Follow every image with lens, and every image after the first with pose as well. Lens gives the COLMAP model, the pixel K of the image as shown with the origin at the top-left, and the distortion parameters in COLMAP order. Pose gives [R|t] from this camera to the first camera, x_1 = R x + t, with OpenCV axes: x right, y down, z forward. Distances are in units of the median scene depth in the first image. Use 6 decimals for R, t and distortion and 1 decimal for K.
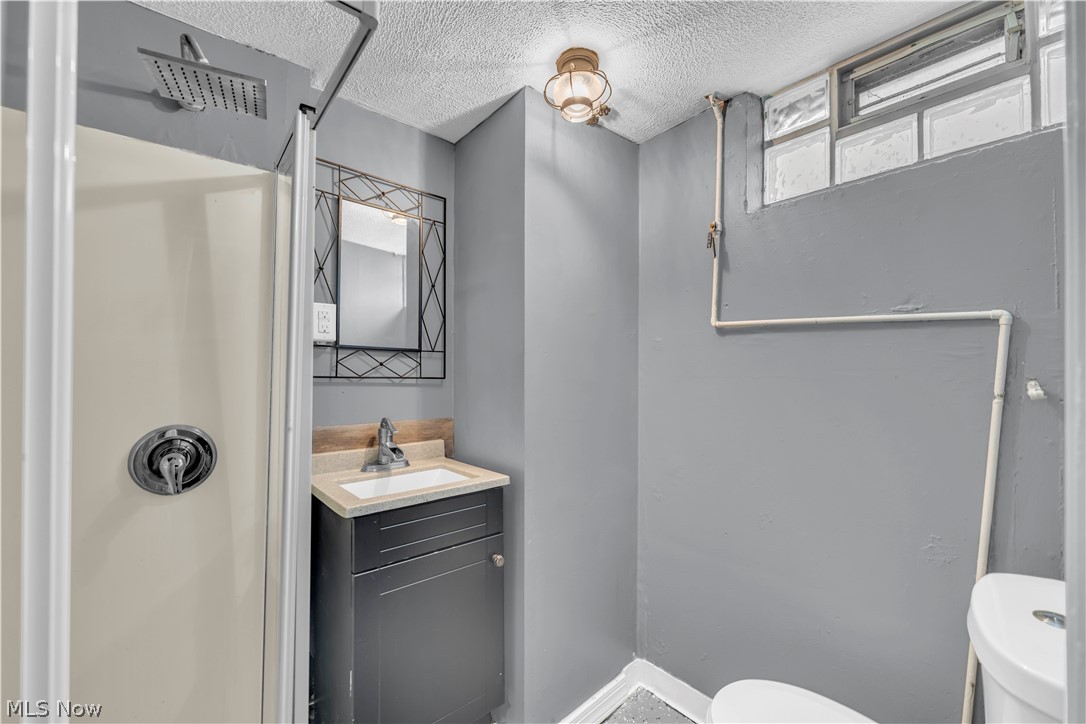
lens RADIAL K [[441.5, 0, 541.4], [0, 441.5, 364.7], [0, 0, 1]] dist [-0.001153, -0.000111]
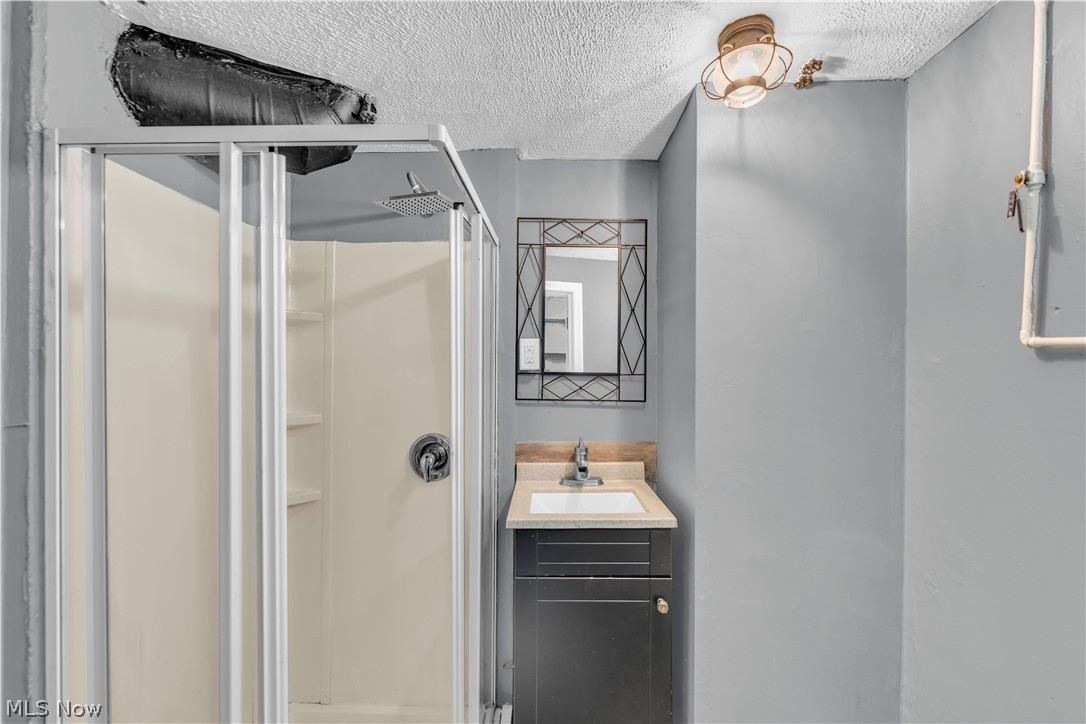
lens RADIAL K [[435.6, 0, 544.9], [0, 435.6, 360.1], [0, 0, 1]] dist [-0.000033, 0.000111]
pose [[0.754300, -0.006541, -0.656497, 0.284450], [0.013038, 0.999902, 0.005018, -0.077651], [0.656400, -0.012345, 0.754312, 0.120272]]
